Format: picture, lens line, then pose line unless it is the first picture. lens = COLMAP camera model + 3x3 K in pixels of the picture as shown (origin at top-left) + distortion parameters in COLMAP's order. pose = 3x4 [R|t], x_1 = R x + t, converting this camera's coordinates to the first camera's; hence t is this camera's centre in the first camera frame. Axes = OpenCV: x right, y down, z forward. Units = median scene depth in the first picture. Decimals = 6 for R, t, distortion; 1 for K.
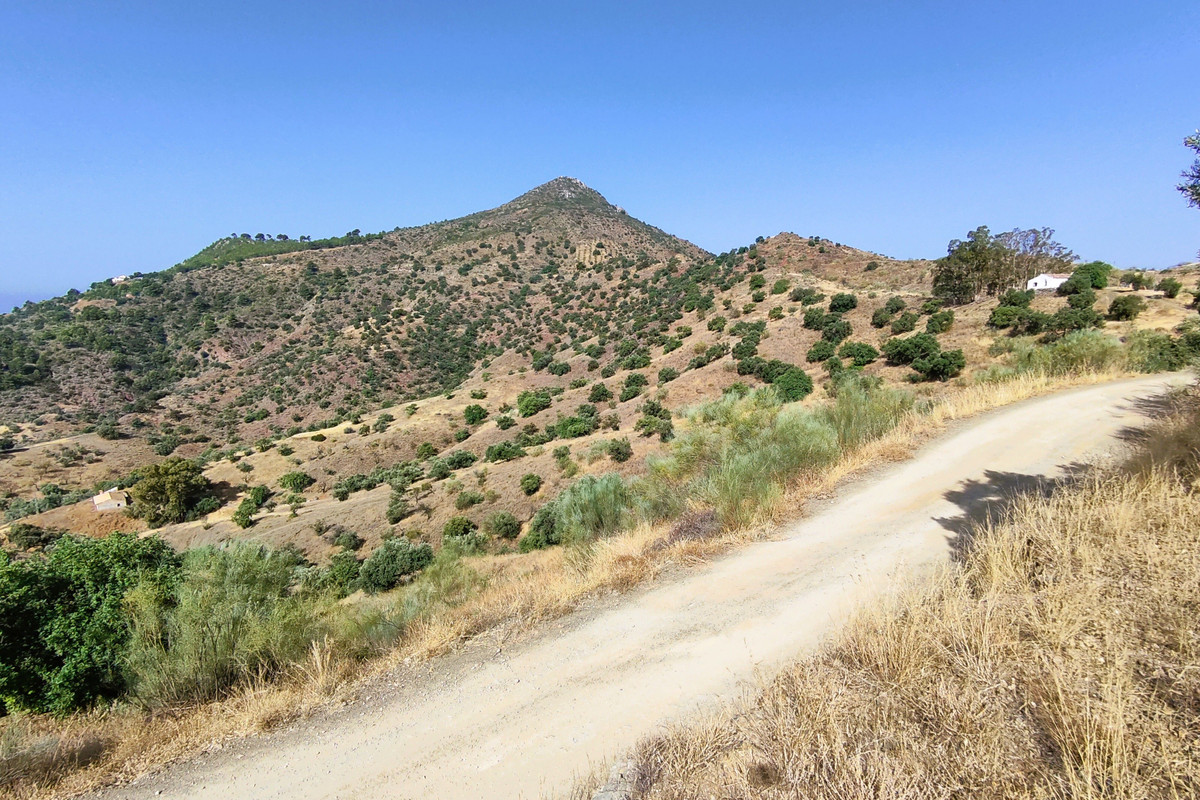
lens RADIAL K [[643.9, 0, 615.1], [0, 643.9, 403.6], [0, 0, 1]] dist [0.003109, -0.006258]
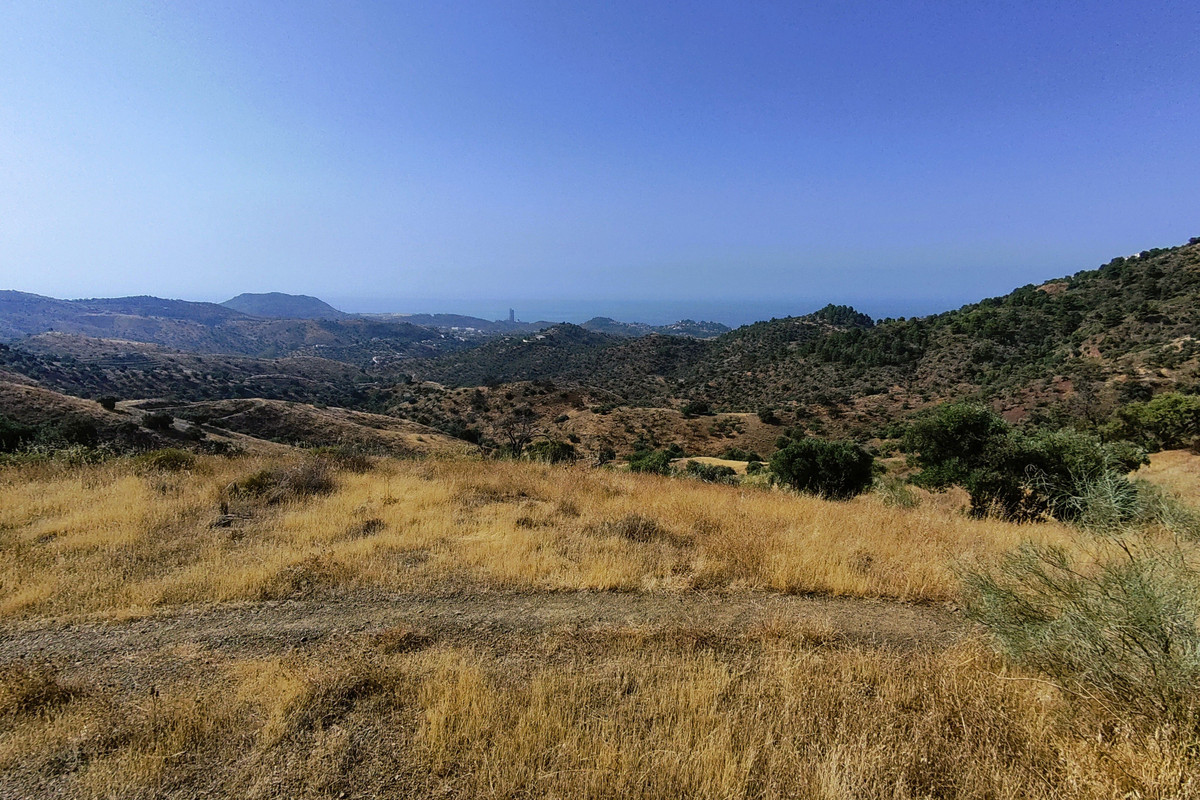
lens RADIAL K [[643.9, 0, 609.0], [0, 643.9, 408.4], [0, 0, 1]] dist [0.003109, -0.006258]
pose [[0.006306, 0.184572, -0.982799, 0.328205], [-0.136545, 0.973772, 0.182001, -0.144120], [0.990614, 0.133049, 0.031343, 0.756498]]
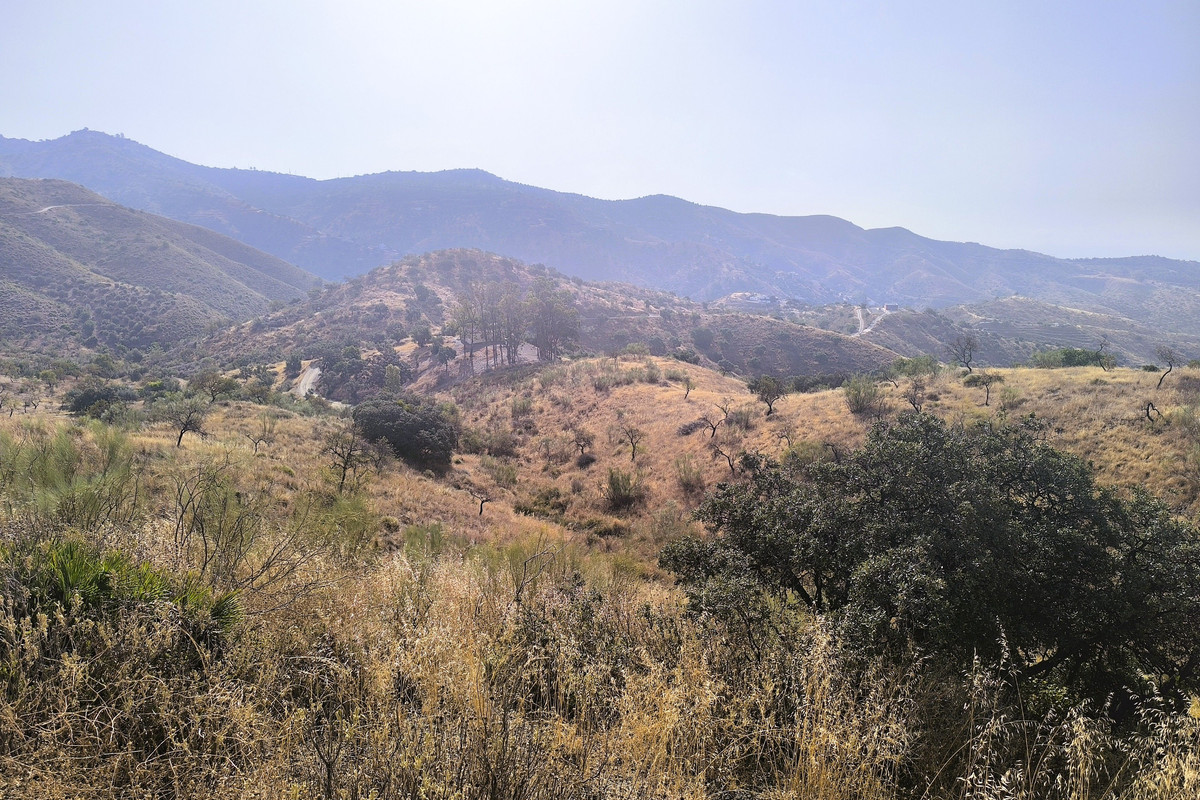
lens RADIAL K [[822.0, 0, 602.5], [0, 822.0, 395.7], [0, 0, 1]] dist [0.041141, -0.048084]
pose [[-0.942510, 0.066673, -0.327458, 0.511257], [-0.040615, 0.949776, 0.310282, -0.276697], [0.331699, 0.305744, -0.892466, 1.221290]]
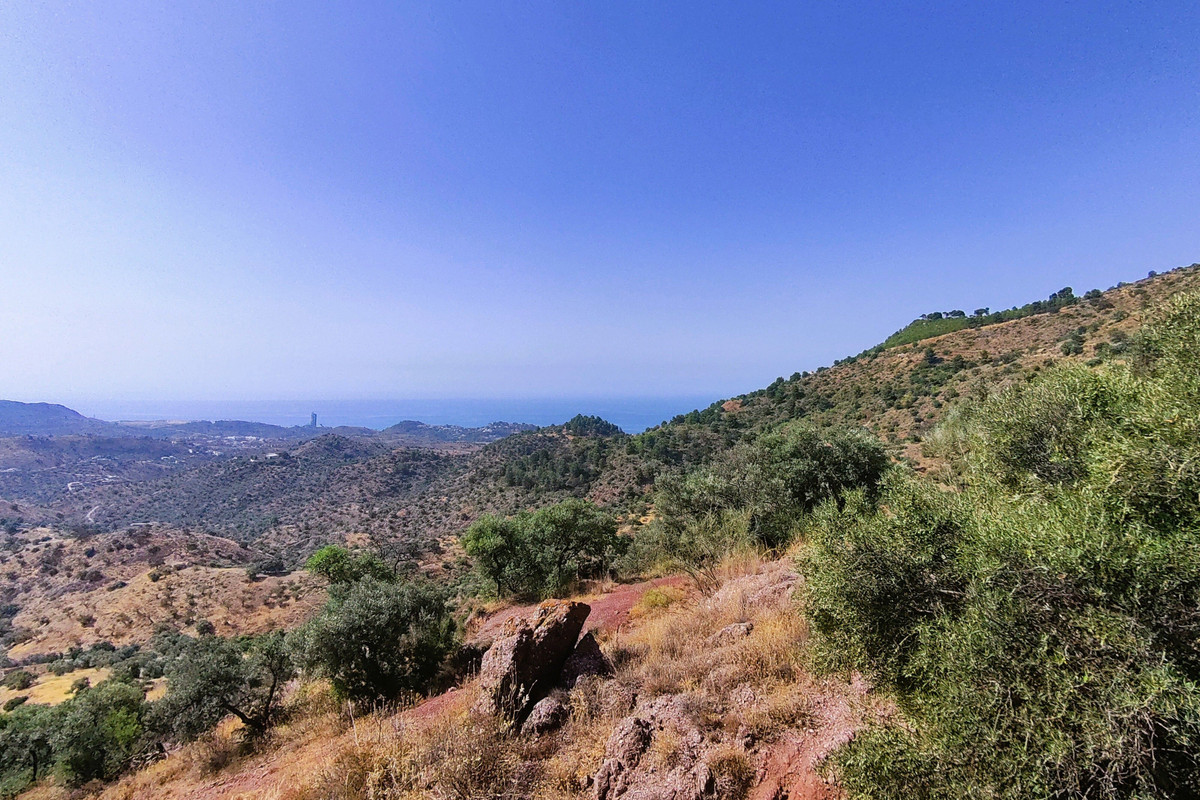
lens RADIAL K [[643.9, 0, 612.2], [0, 643.9, 356.0], [0, 0, 1]] dist [0.003109, -0.006258]
pose [[0.251334, -0.044199, -0.966891, 0.295476], [-0.125585, 0.989023, -0.077855, -0.280067], [0.959719, 0.140994, 0.243025, 1.216749]]
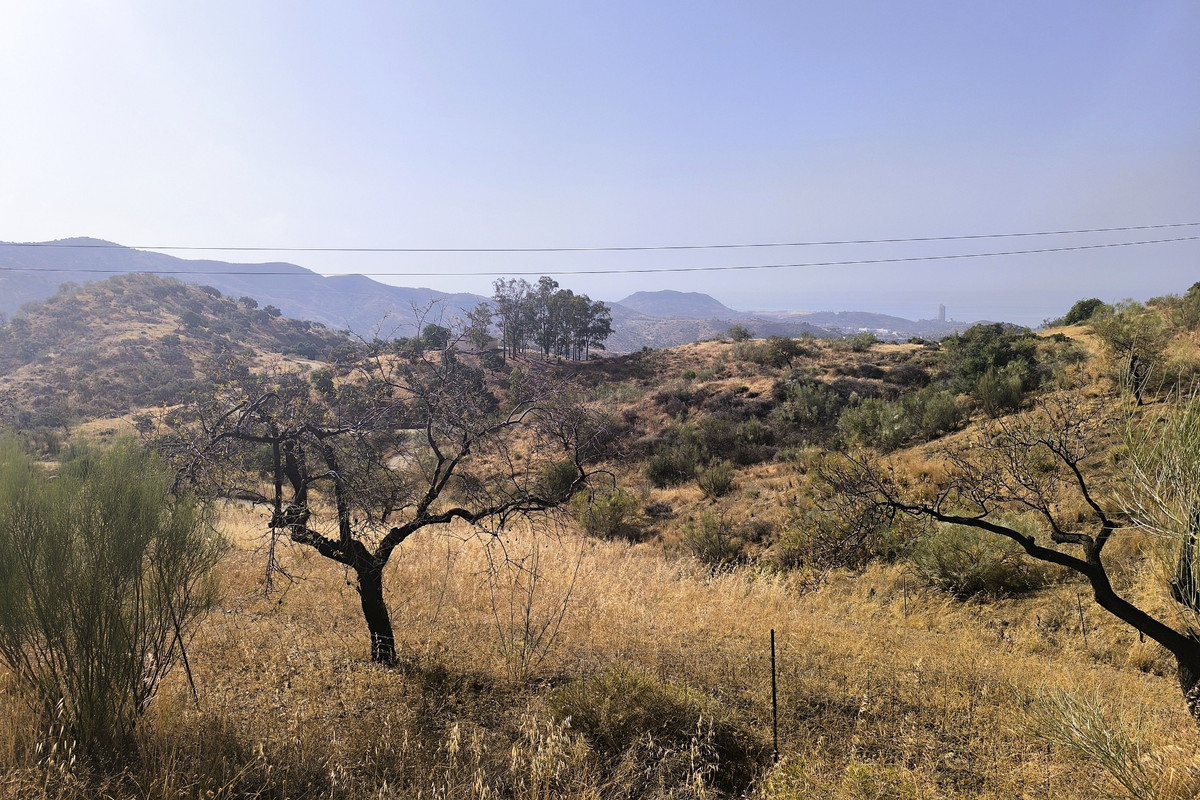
lens RADIAL K [[822.5, 0, 593.7], [0, 822.5, 399.5], [0, 0, 1]] dist [0.040724, -0.040775]
pose [[-0.518788, 0.131295, -0.844761, 0.893948], [-0.092715, 0.973667, 0.208269, -0.199224], [0.849860, 0.186369, -0.492954, 0.928805]]
